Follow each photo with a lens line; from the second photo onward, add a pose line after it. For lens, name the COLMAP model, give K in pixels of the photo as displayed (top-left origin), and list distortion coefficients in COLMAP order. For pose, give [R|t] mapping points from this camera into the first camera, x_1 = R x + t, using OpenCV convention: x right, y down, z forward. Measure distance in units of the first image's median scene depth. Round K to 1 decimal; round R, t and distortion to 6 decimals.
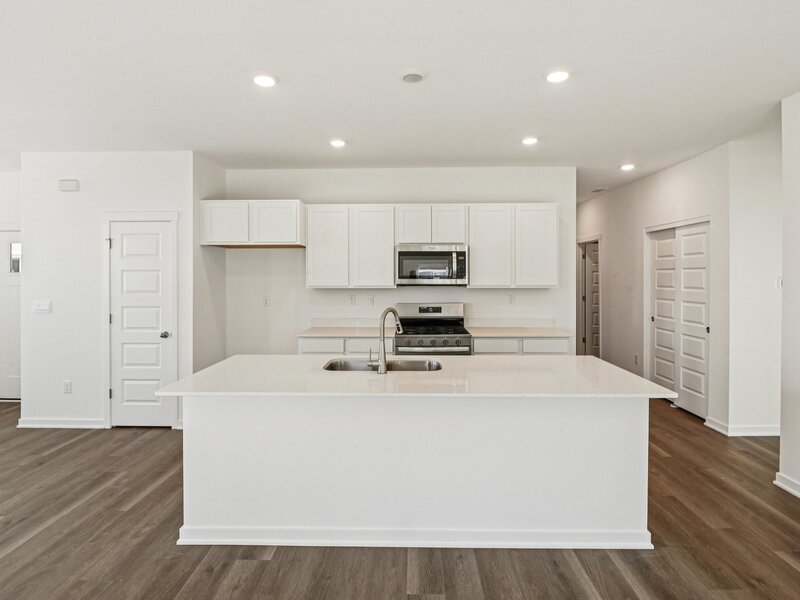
lens RADIAL K [[425.4, 0, 398.1], [0, 425.4, 274.8], [0, 0, 1]] dist [-0.003248, -0.003350]
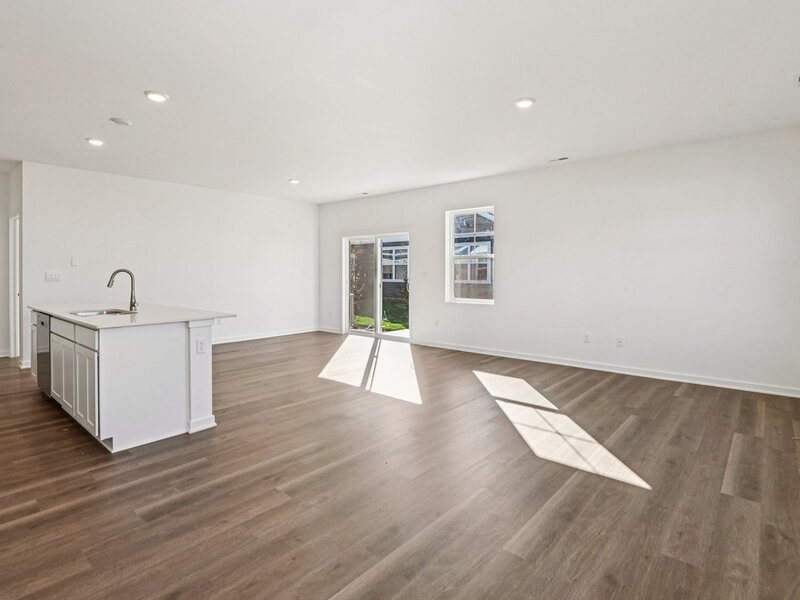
lens RADIAL K [[425.4, 0, 384.9], [0, 425.4, 285.4], [0, 0, 1]] dist [-0.003248, -0.003350]
pose [[-0.757302, -0.016296, 0.652861, -1.040643], [-0.003322, 0.999772, 0.021102, 0.060223], [-0.653056, 0.013812, -0.757184, 0.934602]]
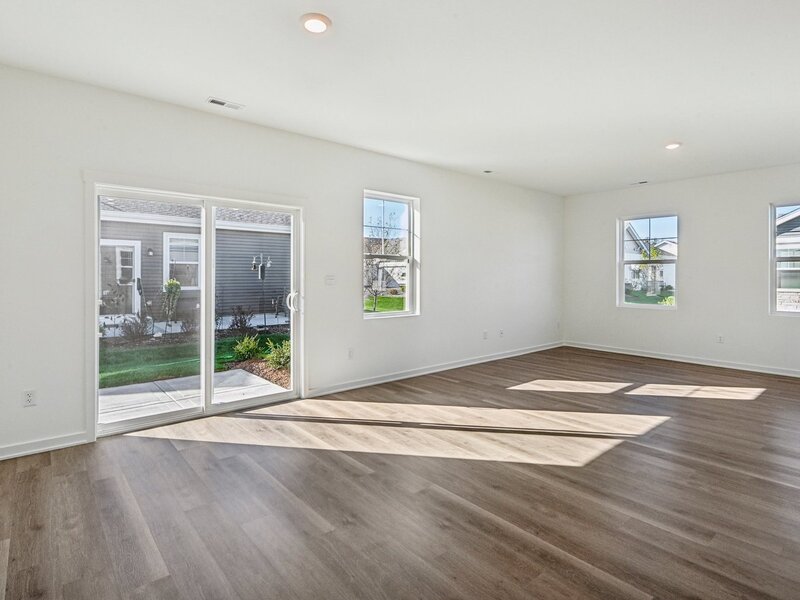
lens RADIAL K [[425.4, 0, 399.2], [0, 425.4, 301.0], [0, 0, 1]] dist [-0.003248, -0.003350]
pose [[-0.748385, 0.034482, -0.662368, 0.515544], [-0.000972, 0.998590, 0.053083, 0.053126], [0.663264, 0.040371, -0.747296, 0.458306]]
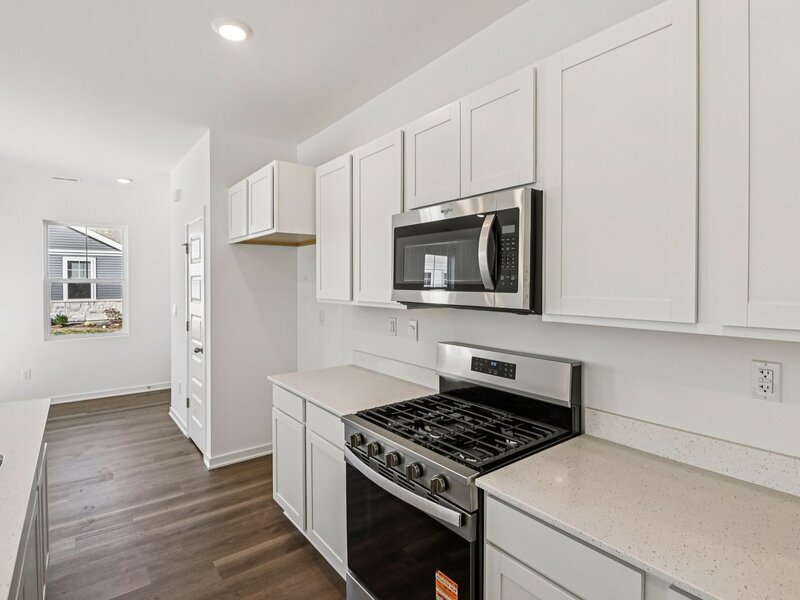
lens RADIAL K [[425.4, 0, 392.4], [0, 425.4, 285.6], [0, 0, 1]] dist [-0.003248, -0.003350]
pose [[0.610367, 0.006320, -0.792094, 0.367178], [0.003905, 0.999932, 0.010987, 0.000306], [0.792109, -0.009800, 0.610301, 0.743862]]
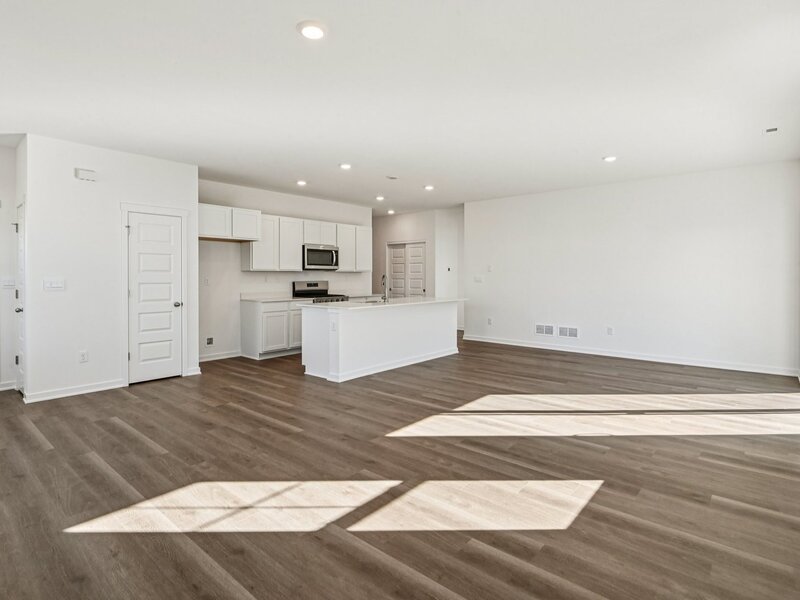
lens RADIAL K [[425.4, 0, 402.2], [0, 425.4, 280.0], [0, 0, 1]] dist [-0.003248, -0.003350]
pose [[0.630395, -0.006548, 0.776247, -1.070895], [-0.002865, 0.999938, 0.010762, 0.048923], [-0.776269, -0.009008, 0.630337, -0.329102]]
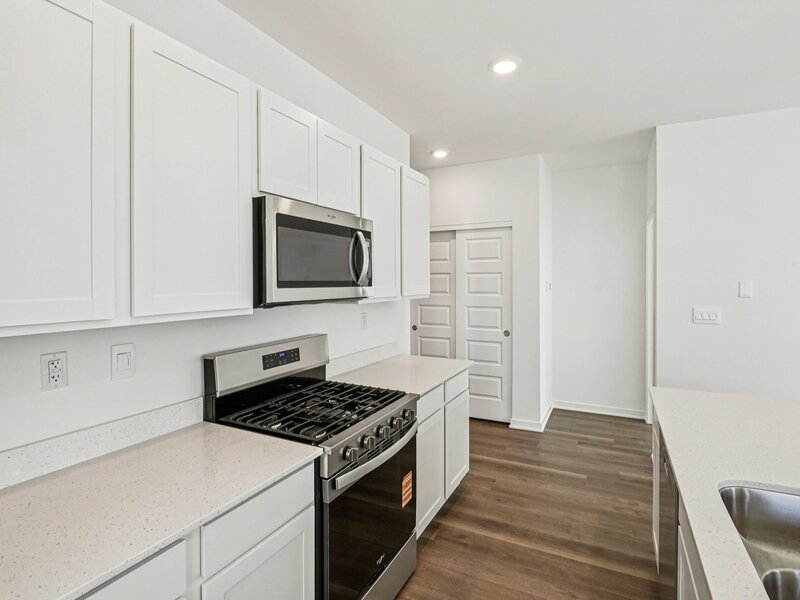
lens RADIAL K [[425.4, 0, 404.3], [0, 425.4, 281.9], [0, 0, 1]] dist [-0.003248, -0.003350]
pose [[0.429454, -0.002658, 0.903085, -0.289760], [-0.003554, 0.999983, 0.004634, 0.001742], [-0.903082, -0.005200, 0.429437, 0.764824]]
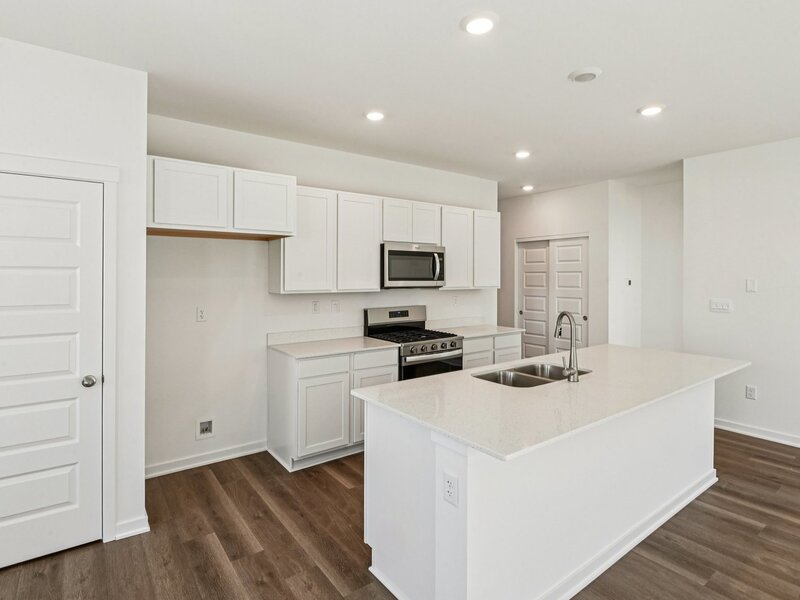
lens RADIAL K [[425.4, 0, 396.5], [0, 425.4, 279.7], [0, 0, 1]] dist [-0.003248, -0.003350]
pose [[0.793604, -0.002450, 0.608429, -0.542272], [-0.004422, 0.999942, 0.009794, -0.002059], [-0.608418, -0.010463, 0.793548, 0.290035]]
